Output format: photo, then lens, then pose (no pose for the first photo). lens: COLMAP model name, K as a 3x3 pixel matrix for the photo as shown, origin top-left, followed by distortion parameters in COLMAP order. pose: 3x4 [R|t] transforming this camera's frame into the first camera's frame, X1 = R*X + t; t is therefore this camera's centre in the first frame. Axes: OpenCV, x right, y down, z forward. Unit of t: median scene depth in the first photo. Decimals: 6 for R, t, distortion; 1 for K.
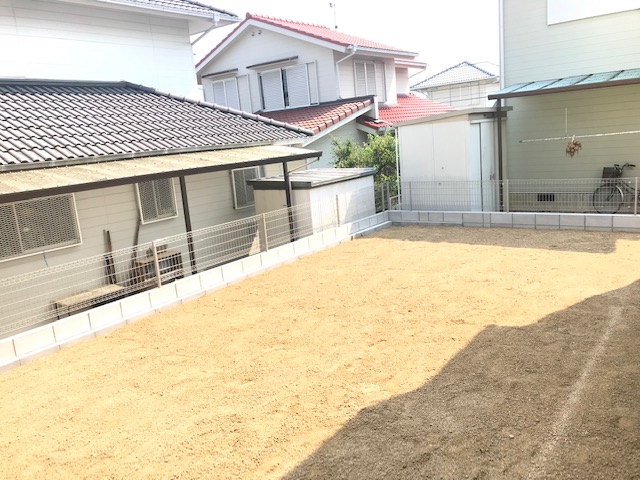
lens RADIAL K [[533.5, 0, 330.2], [0, 533.5, 243.9], [0, 0, 1]] dist [0.040949, -0.029988]
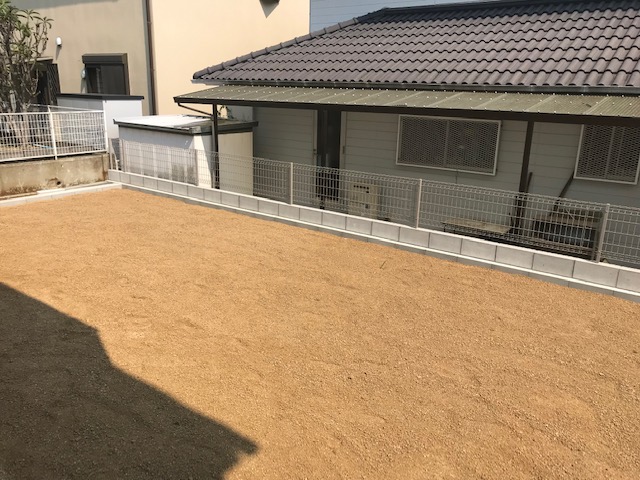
lens RADIAL K [[533.5, 0, 323.6], [0, 533.5, 237.0], [0, 0, 1]] dist [0.040949, -0.029988]
pose [[-0.019788, 0.363306, -0.931460, 0.517183], [-0.218114, 0.907634, 0.358647, -0.186323], [0.975723, 0.210261, 0.061282, 0.681535]]
